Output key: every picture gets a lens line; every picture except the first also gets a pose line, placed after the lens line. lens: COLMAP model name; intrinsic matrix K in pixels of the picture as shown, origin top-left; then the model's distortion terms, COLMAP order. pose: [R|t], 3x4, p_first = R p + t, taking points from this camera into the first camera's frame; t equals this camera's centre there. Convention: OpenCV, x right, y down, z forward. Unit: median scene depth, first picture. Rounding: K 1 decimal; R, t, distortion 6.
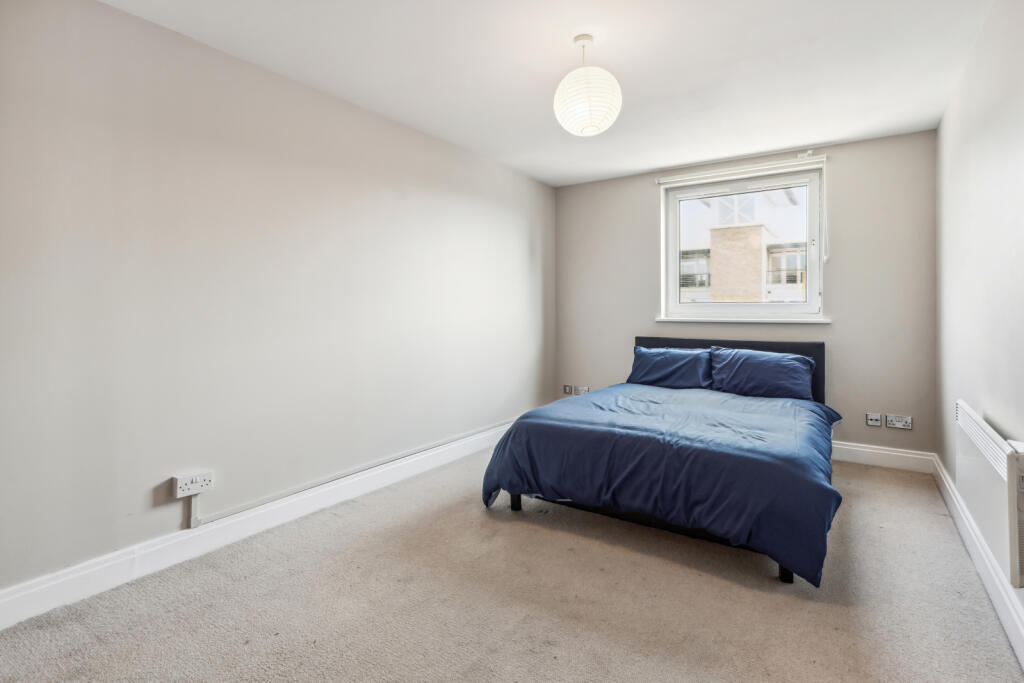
lens RADIAL K [[507.9, 0, 513.3], [0, 507.9, 320.0], [0, 0, 1]] dist [-0.002872, -0.000033]
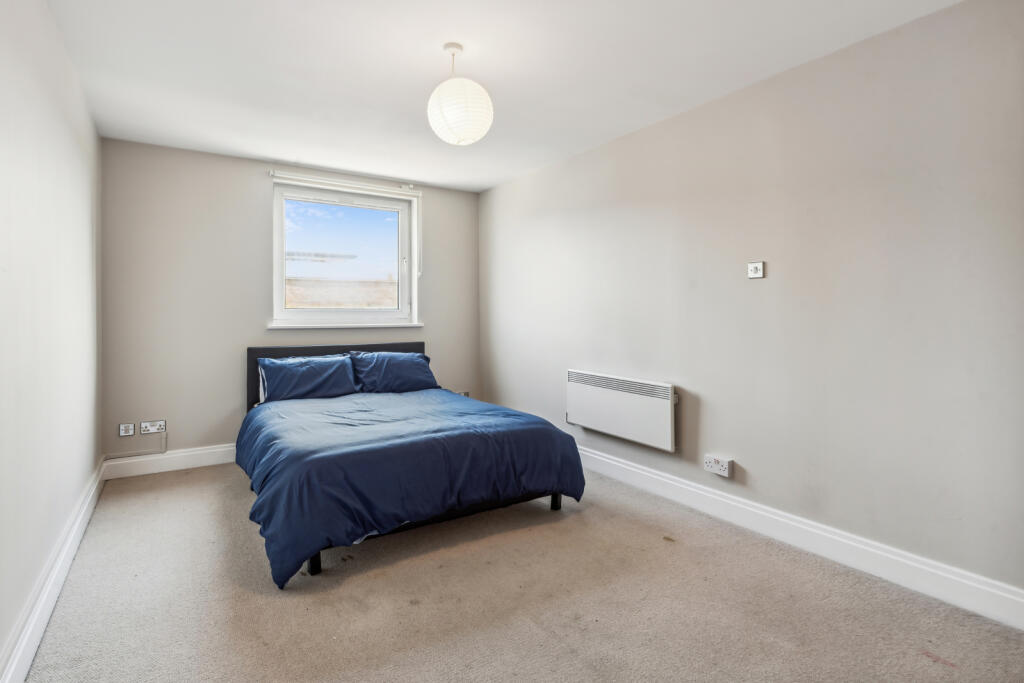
lens RADIAL K [[513.3, 0, 512.4], [0, 513.3, 312.1], [0, 0, 1]] dist [0.003749, 0.000271]
pose [[0.385587, 0.003550, 0.922664, -0.467193], [0.019073, 0.999748, -0.011817, -0.009869], [-0.922474, 0.022154, 0.385423, 0.311636]]
